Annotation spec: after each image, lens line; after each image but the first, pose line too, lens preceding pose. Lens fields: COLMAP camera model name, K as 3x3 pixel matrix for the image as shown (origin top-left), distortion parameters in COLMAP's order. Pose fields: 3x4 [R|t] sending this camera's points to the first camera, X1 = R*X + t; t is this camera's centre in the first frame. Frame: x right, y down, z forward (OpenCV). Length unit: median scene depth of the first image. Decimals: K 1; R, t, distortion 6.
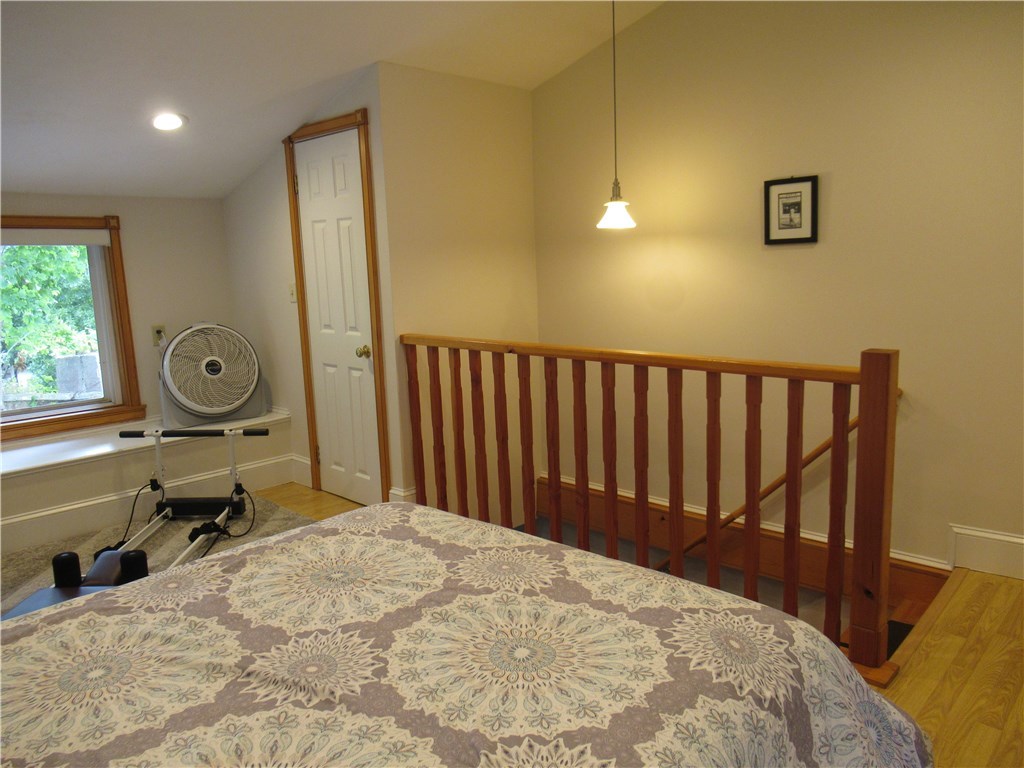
lens RADIAL K [[763.1, 0, 513.0], [0, 763.1, 385.1], [0, 0, 1]] dist [0.012240, 0.002342]
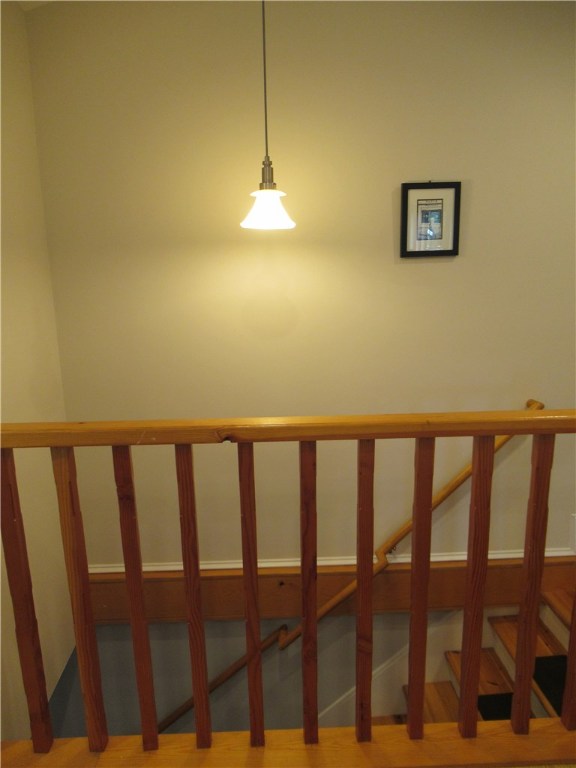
lens RADIAL K [[572.3, 0, 288.4], [0, 572.3, 381.2], [0, 0, 1]] dist [0.012240, 0.002342]
pose [[0.695627, -0.135185, 0.705570, -0.250630], [0.110946, 0.990568, 0.080407, -0.110608], [-0.709785, 0.022346, 0.704064, 0.638351]]
